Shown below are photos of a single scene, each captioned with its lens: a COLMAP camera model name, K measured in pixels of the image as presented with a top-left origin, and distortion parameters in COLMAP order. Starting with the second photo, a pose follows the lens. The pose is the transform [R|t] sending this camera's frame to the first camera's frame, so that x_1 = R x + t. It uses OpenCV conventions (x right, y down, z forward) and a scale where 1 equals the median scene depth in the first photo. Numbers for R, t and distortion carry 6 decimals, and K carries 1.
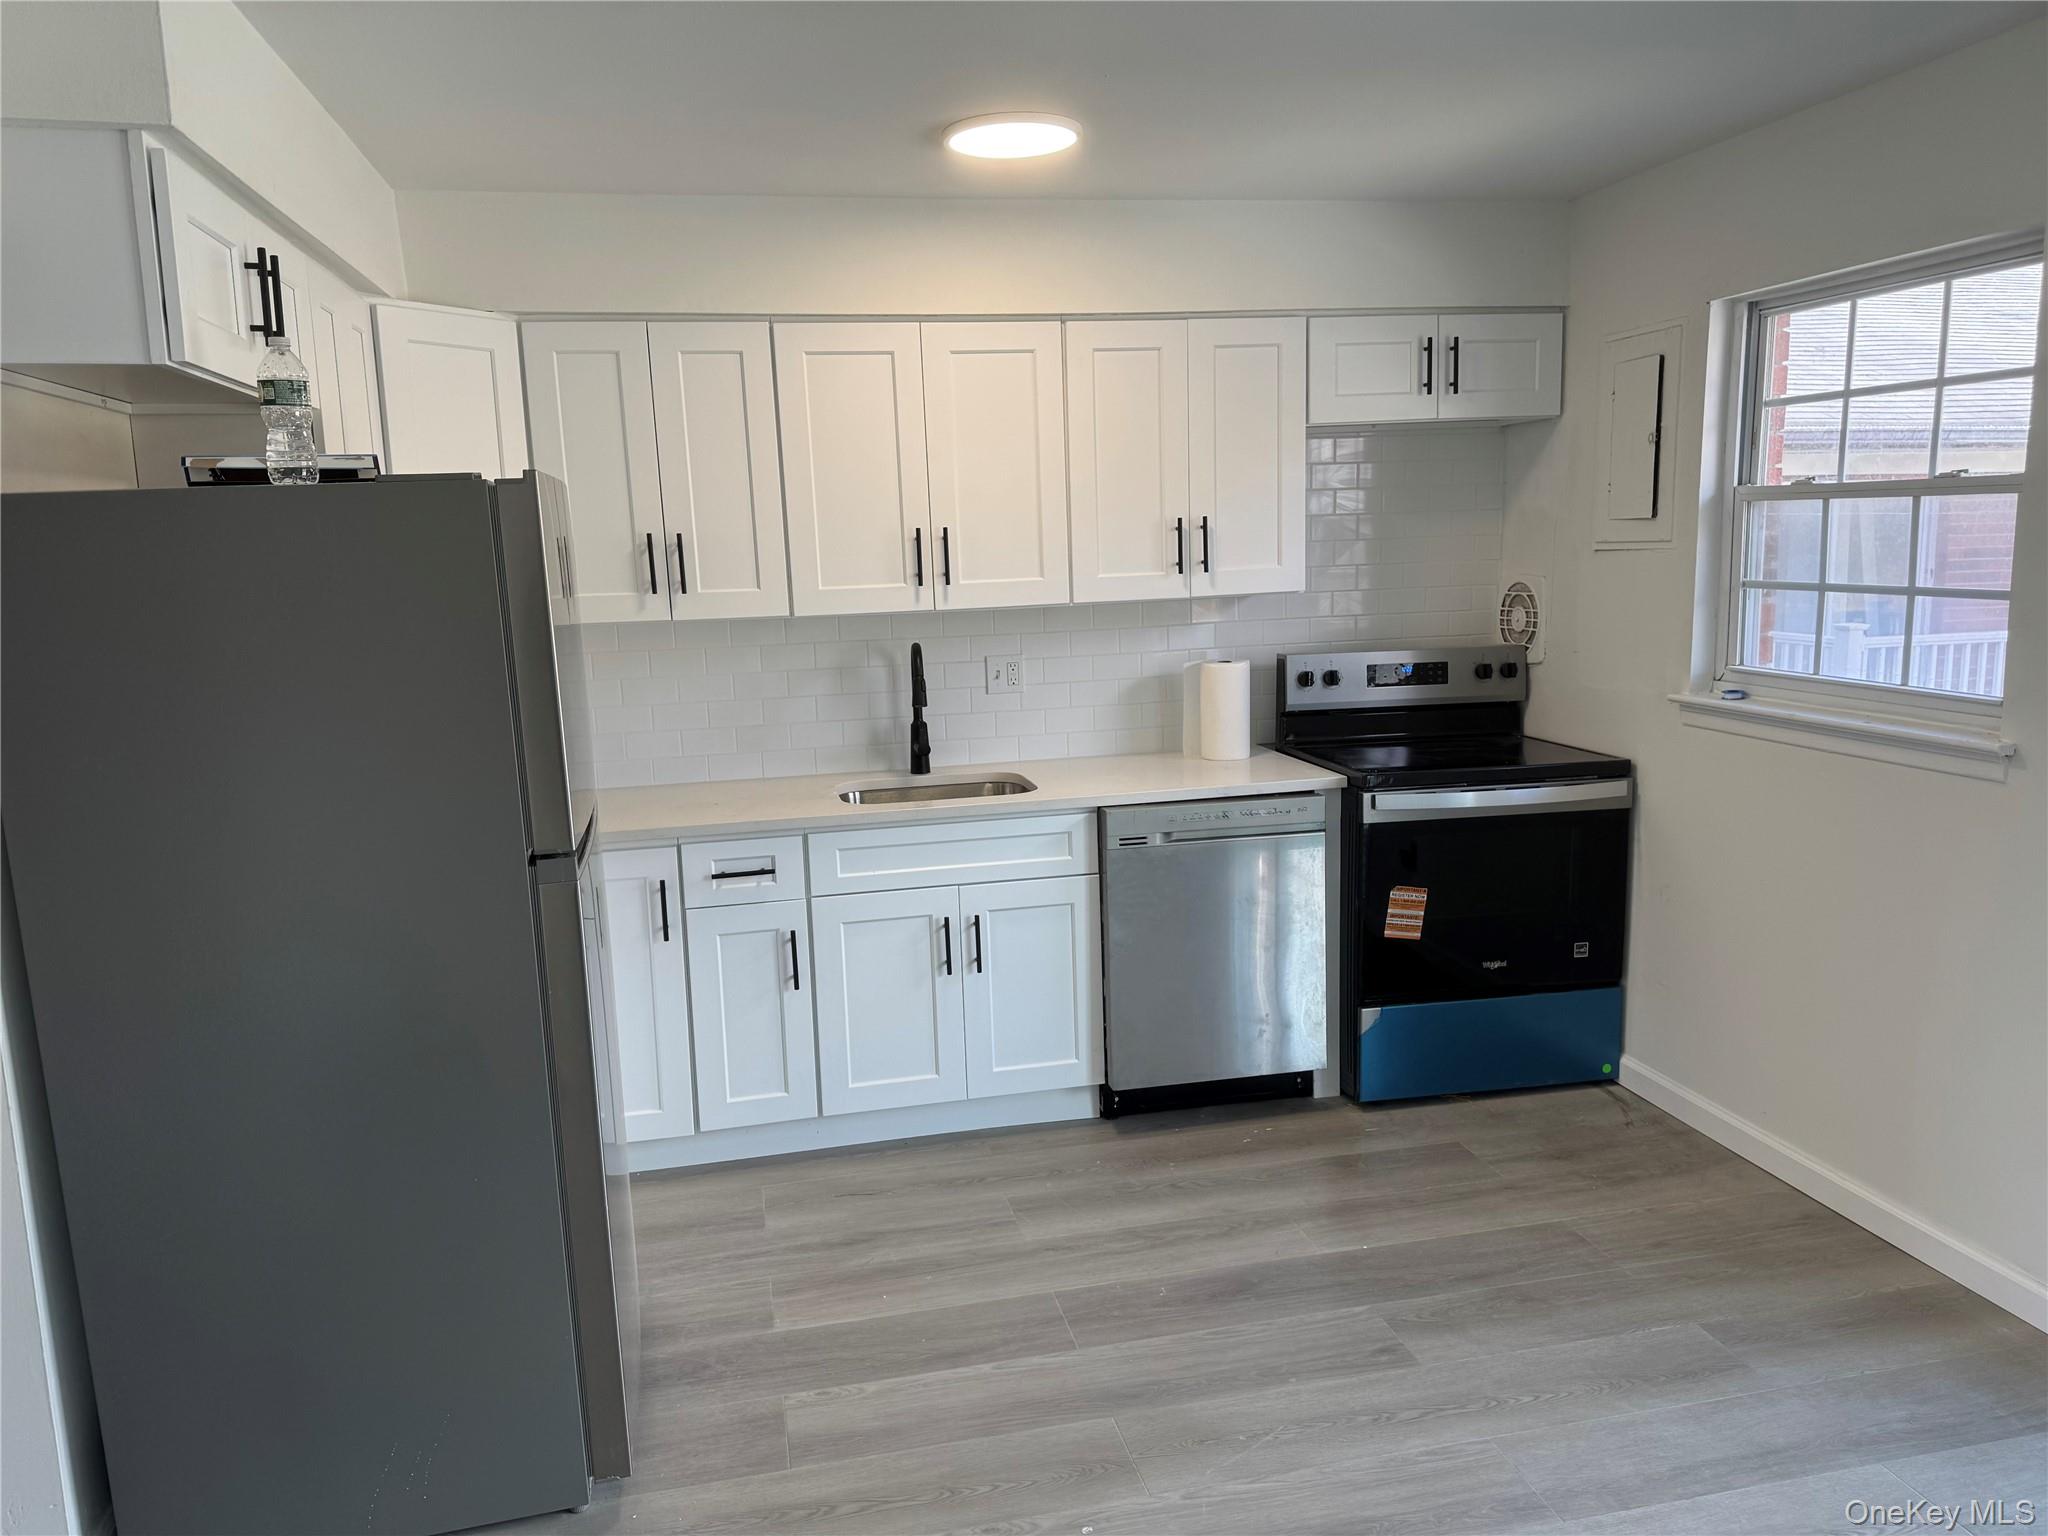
lens RADIAL K [[1447.9, 0, 1006.9], [0, 1447.9, 774.8], [0, 0, 1]] dist [0.084053, -0.091894]
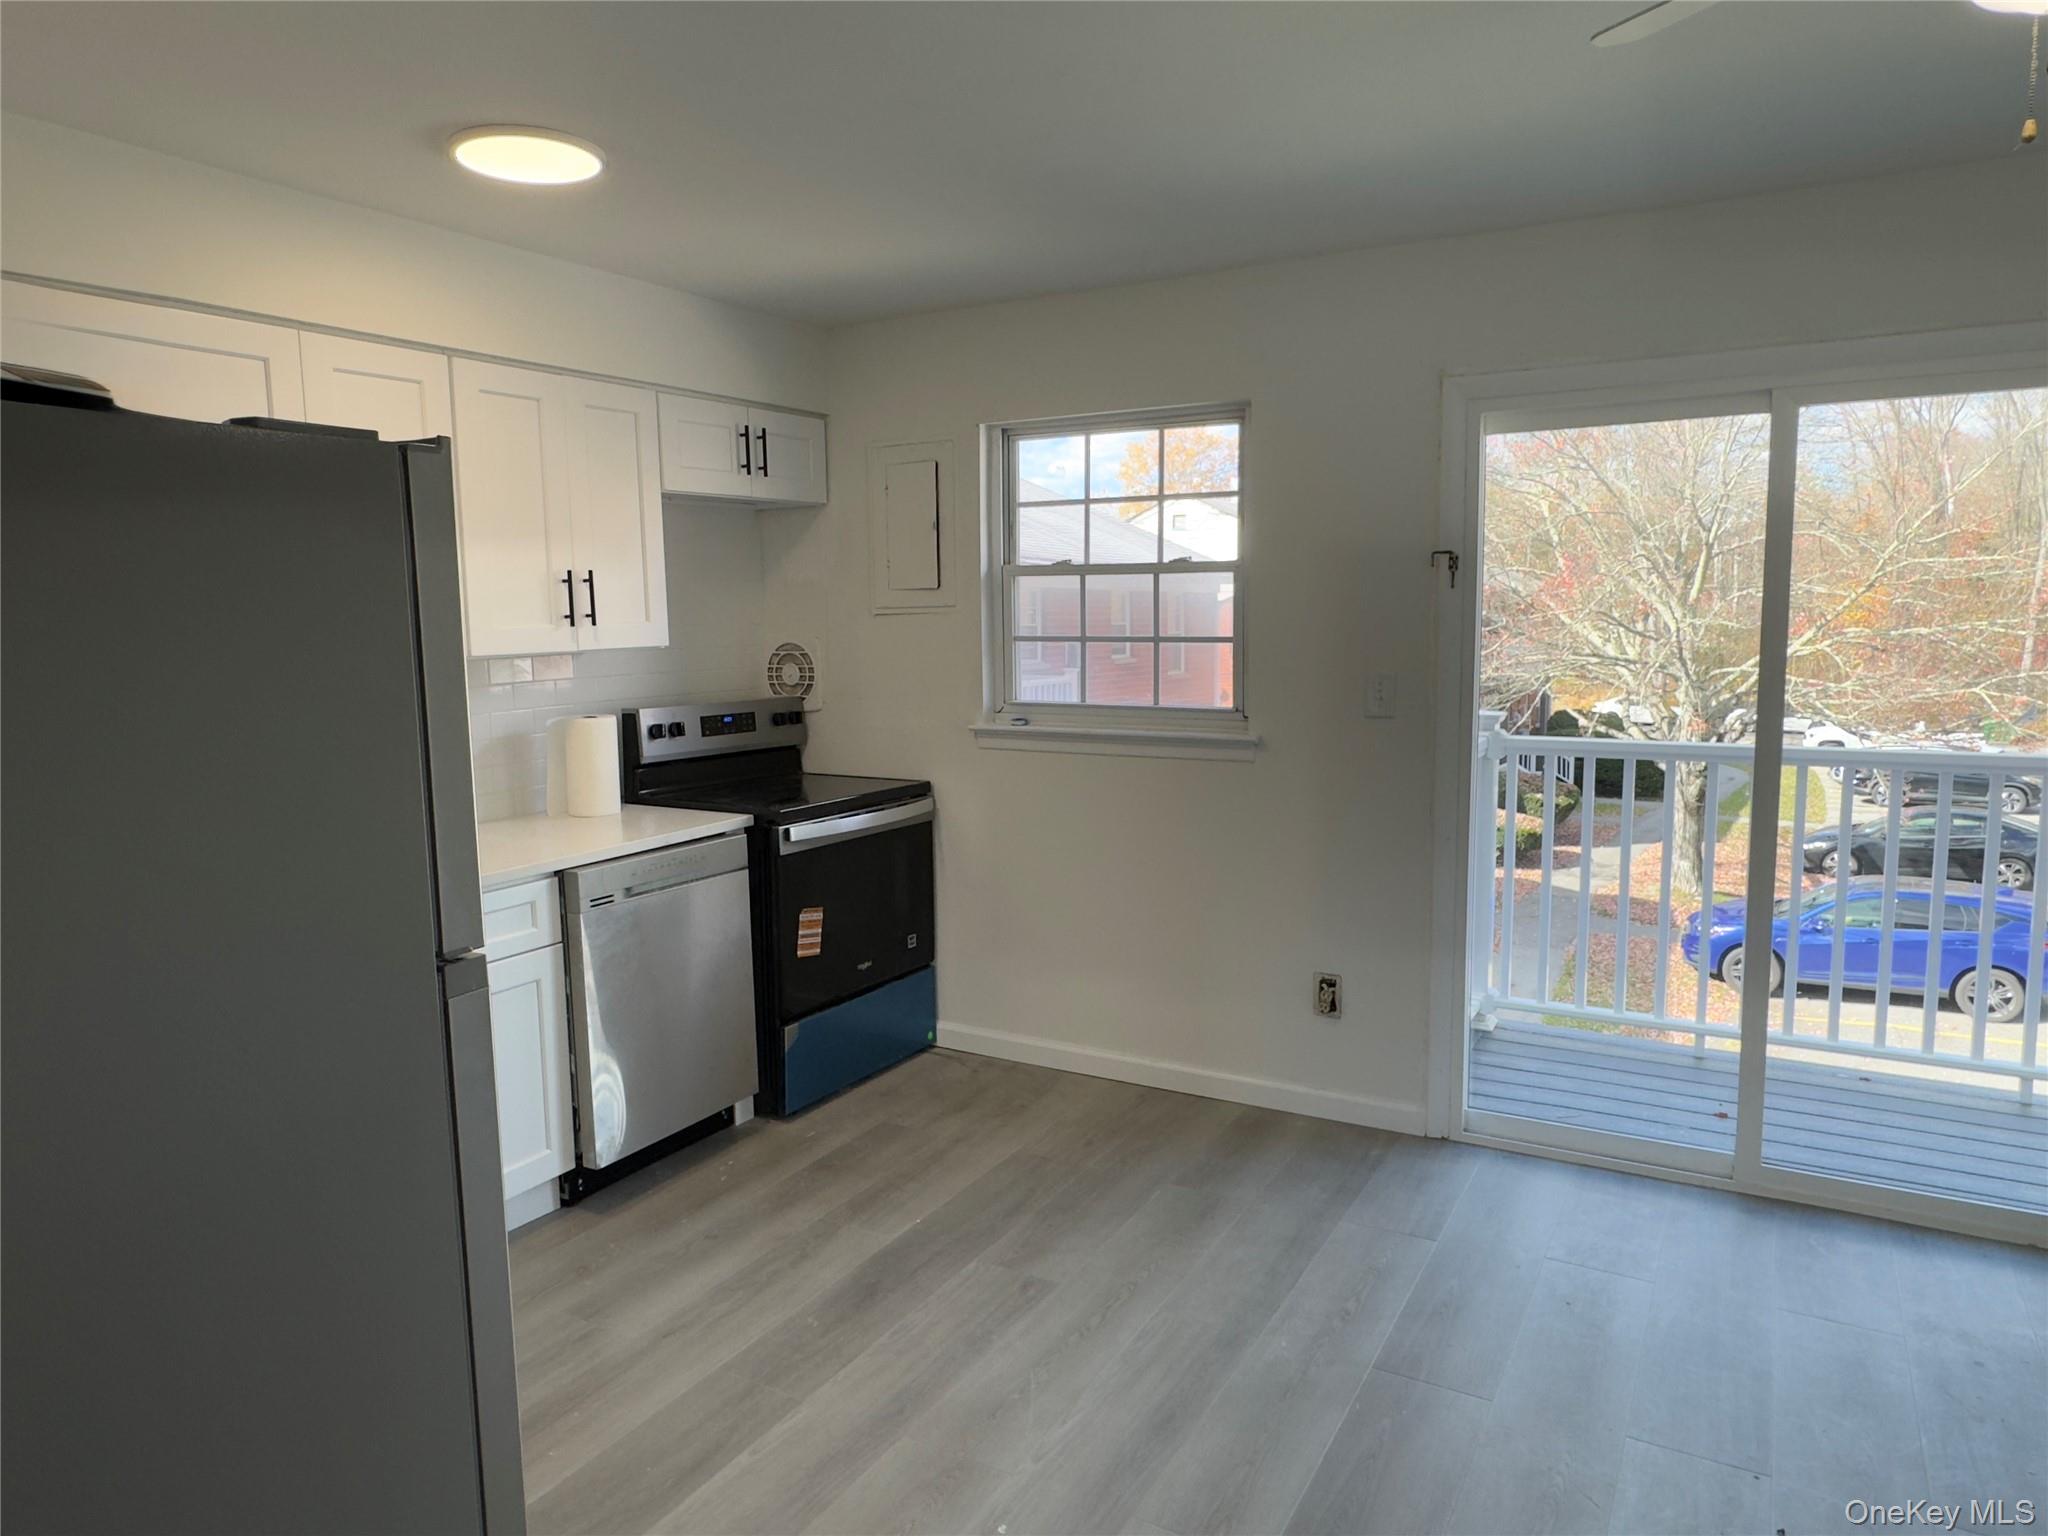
lens RADIAL K [[1315.1, 0, 1021.4], [0, 1315.1, 755.6], [0, 0, 1]] dist [0.000764, -0.003468]
pose [[0.671069, -0.061276, 0.738858, -0.359047], [0.113964, 0.993260, -0.021133, 0.000633], [-0.732583, 0.098385, 0.673529, 0.200221]]
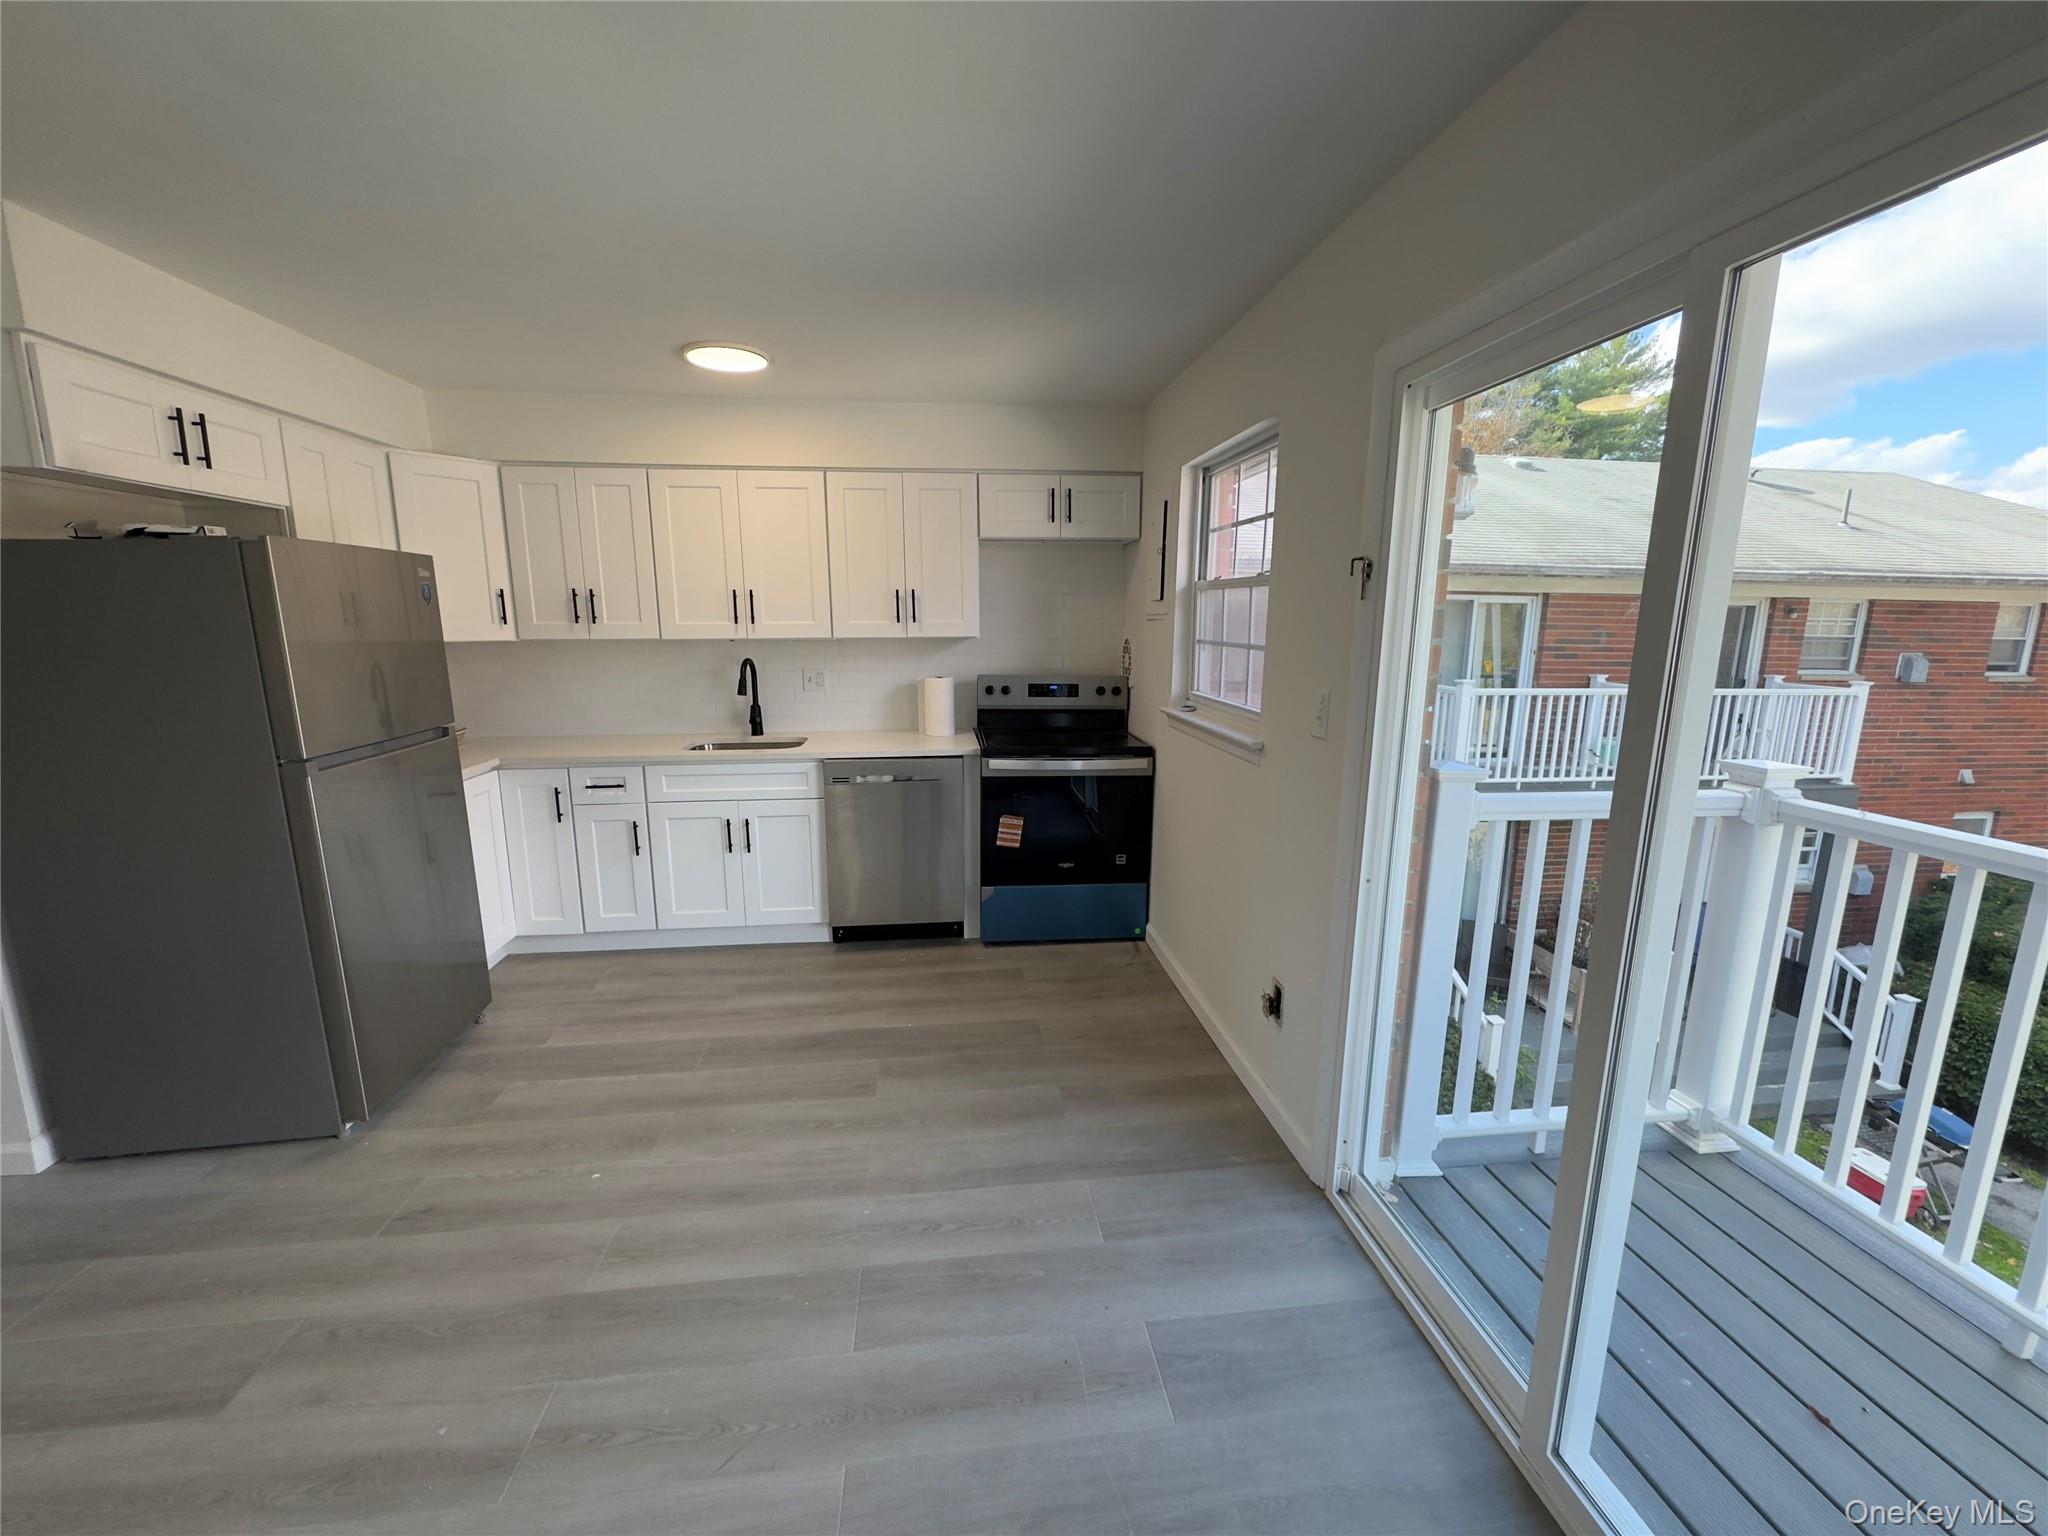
lens RADIAL K [[819.8, 0, 1016.3], [0, 819.8, 762.9], [0, 0, 1]] dist [-0.001556, 0.000836]
pose [[0.994911, 0.049778, -0.087602, 0.369396], [-0.048402, 0.998670, 0.017769, -0.000497], [0.088370, -0.013438, 0.995997, 0.068609]]
